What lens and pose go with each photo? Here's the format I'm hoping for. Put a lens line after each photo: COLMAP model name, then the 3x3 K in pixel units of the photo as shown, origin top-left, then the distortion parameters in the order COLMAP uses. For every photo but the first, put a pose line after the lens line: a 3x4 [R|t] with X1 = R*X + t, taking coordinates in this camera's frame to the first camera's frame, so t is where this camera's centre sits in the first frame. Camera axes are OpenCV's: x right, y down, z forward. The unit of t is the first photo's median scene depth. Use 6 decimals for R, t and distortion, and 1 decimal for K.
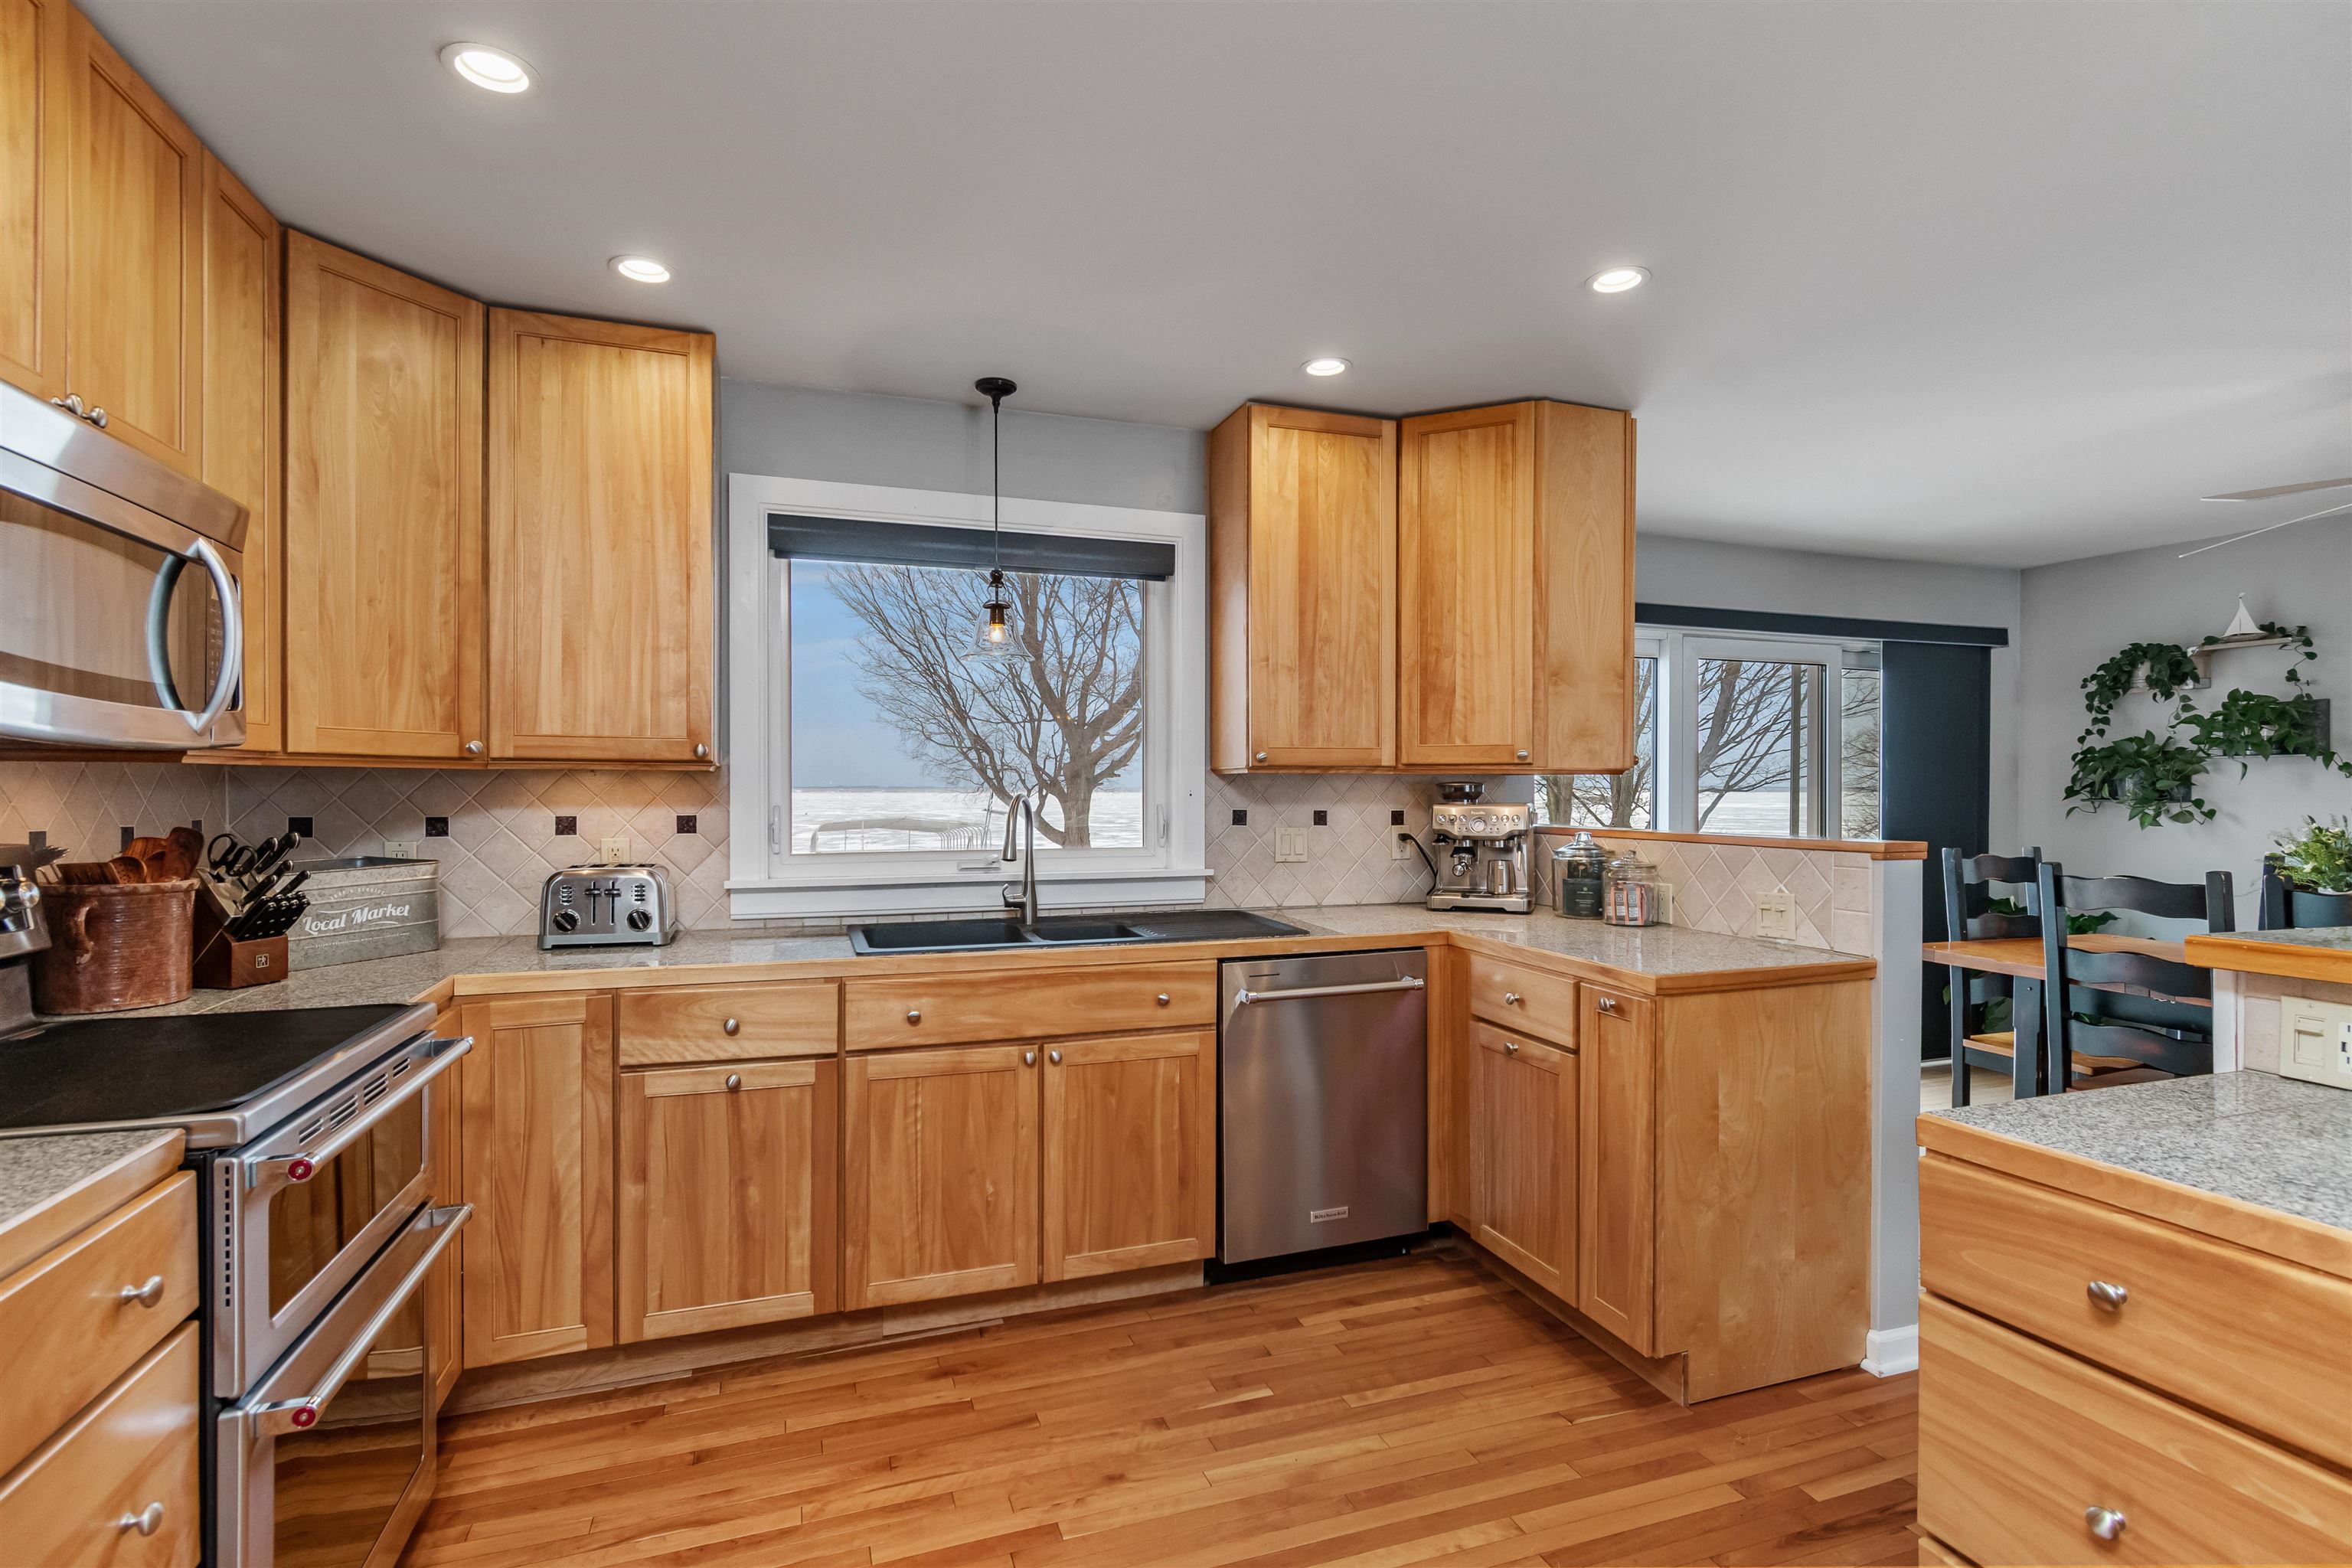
lens RADIAL K [[1127.3, 0, 1183.4], [0, 1127.3, 793.4], [0, 0, 1]] dist [-0.001535, 0.000109]
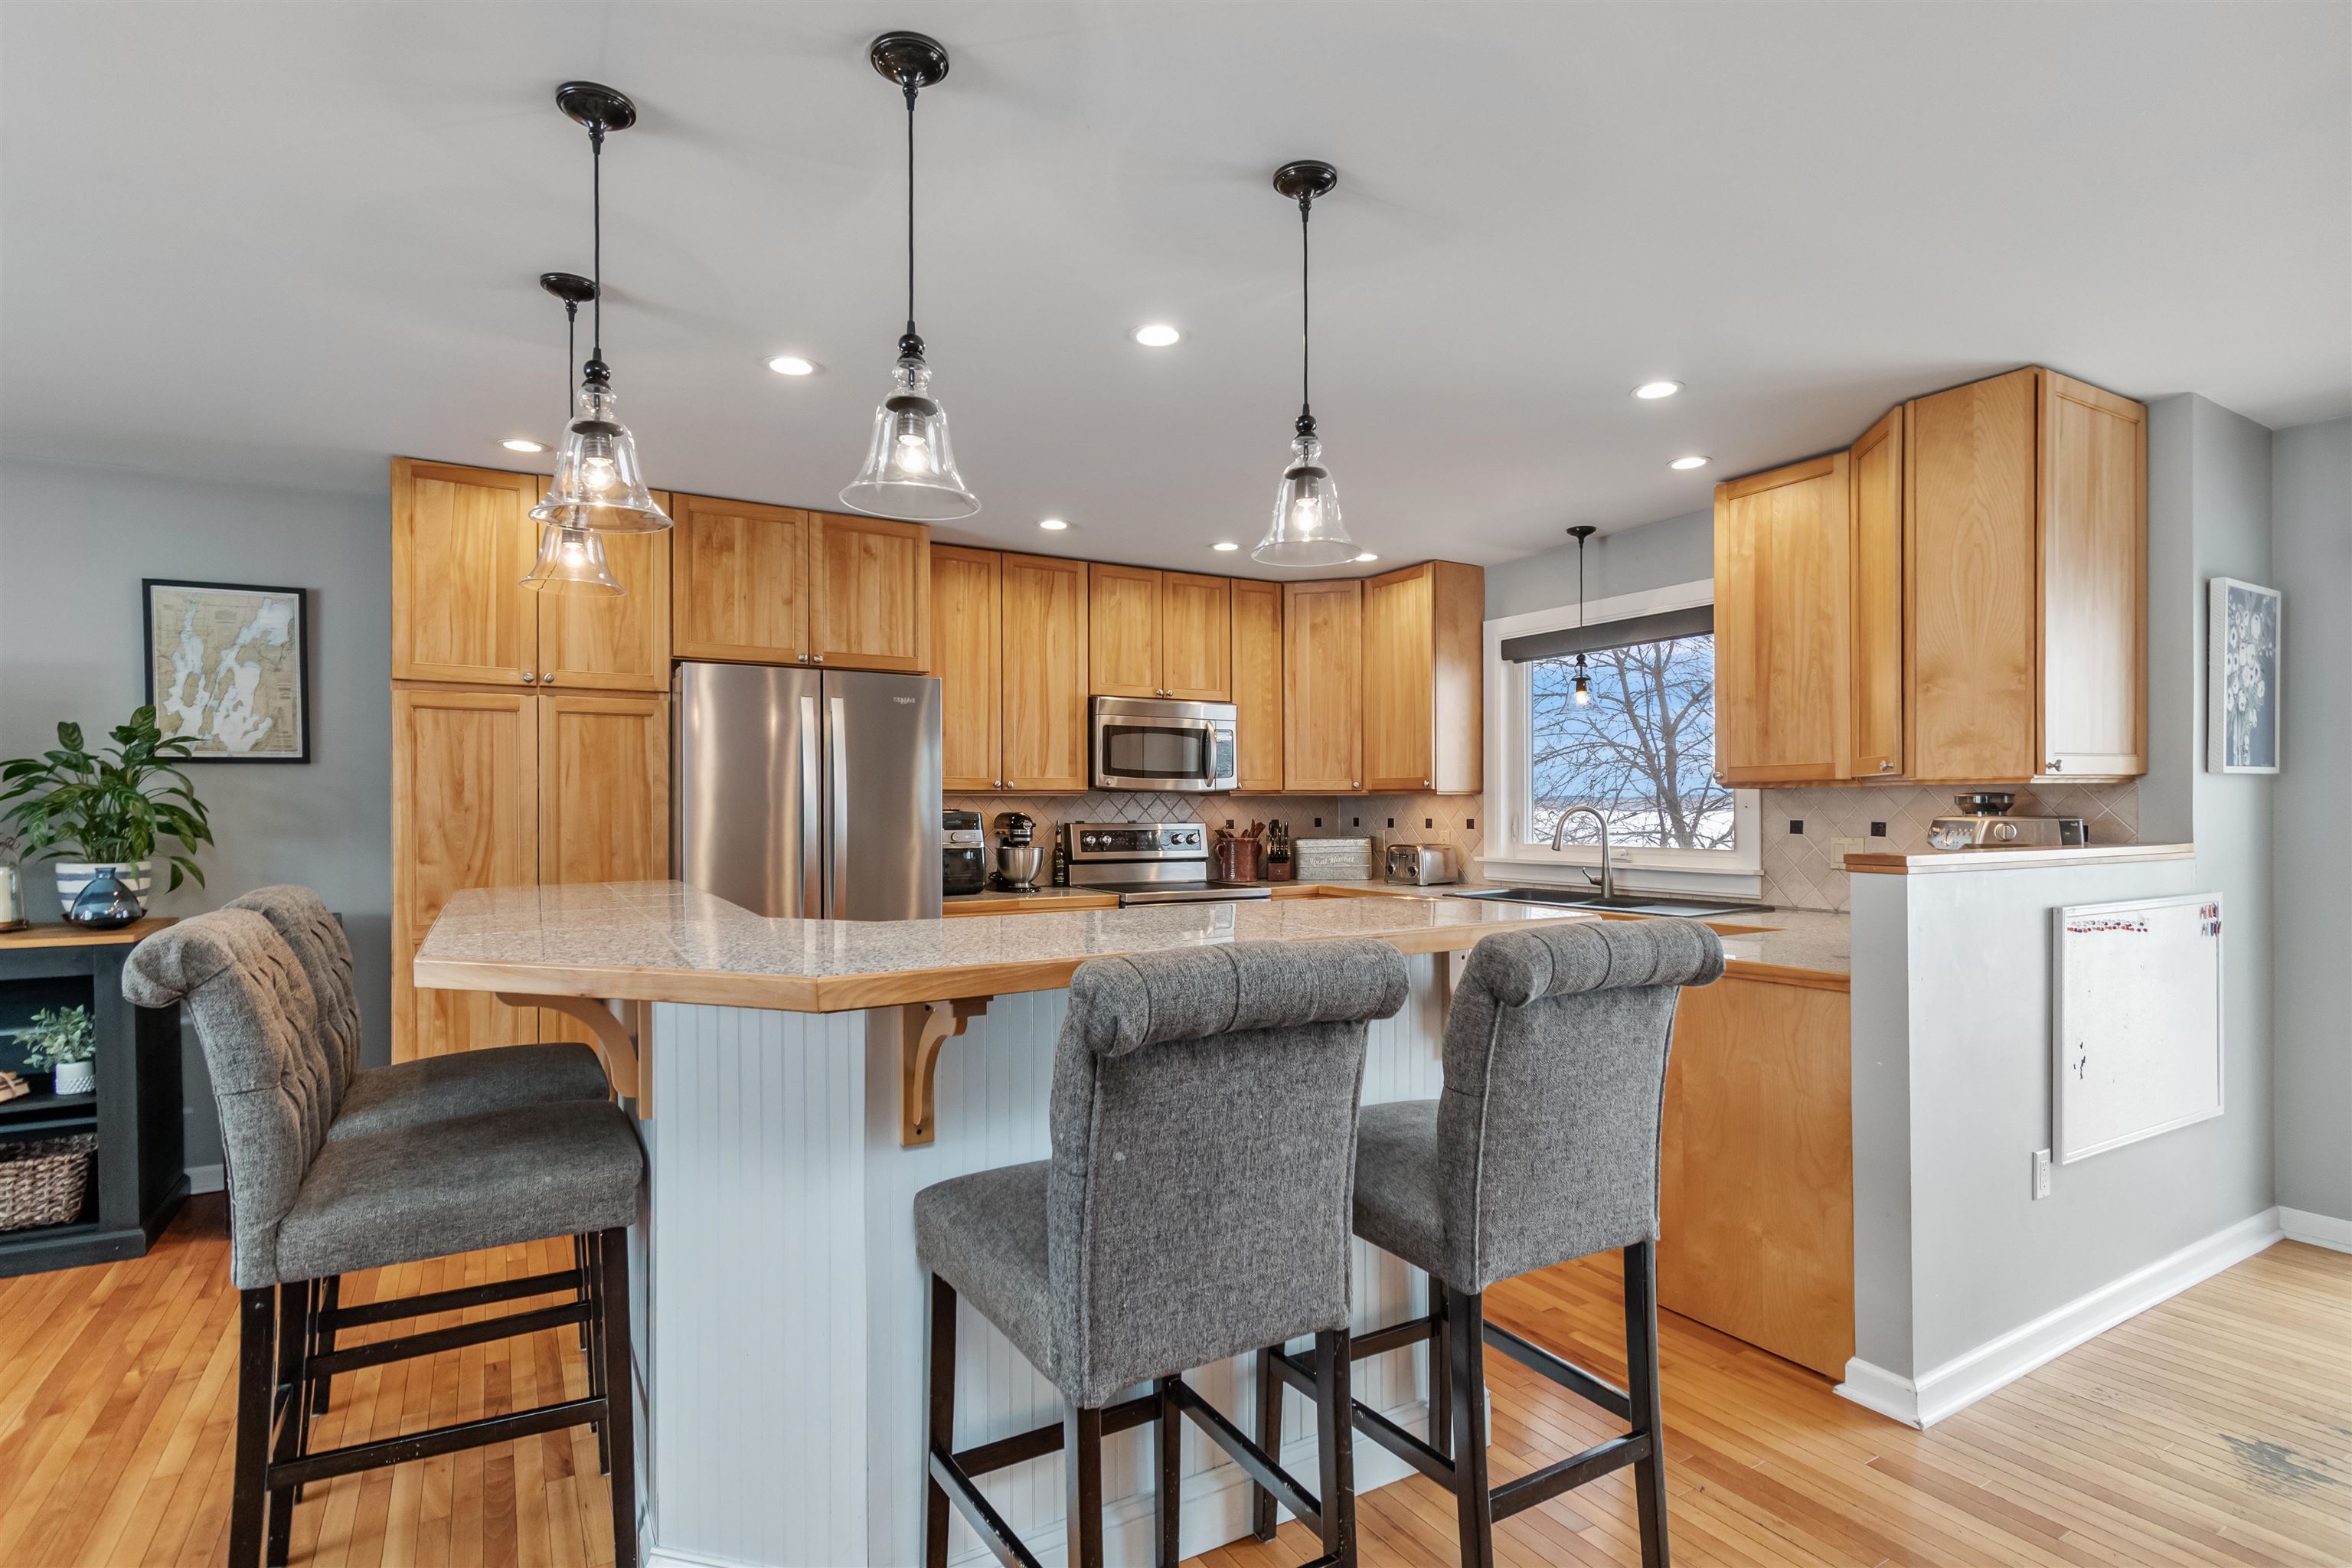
lens RADIAL K [[1127.3, 0, 1170.9], [0, 1127.3, 799.9], [0, 0, 1]] dist [-0.001535, 0.000109]
pose [[0.193569, -0.009242, -0.981043, 1.171081], [-0.000682, 0.999954, -0.009555, 0.006064], [0.981086, 0.002518, 0.193554, 0.187778]]
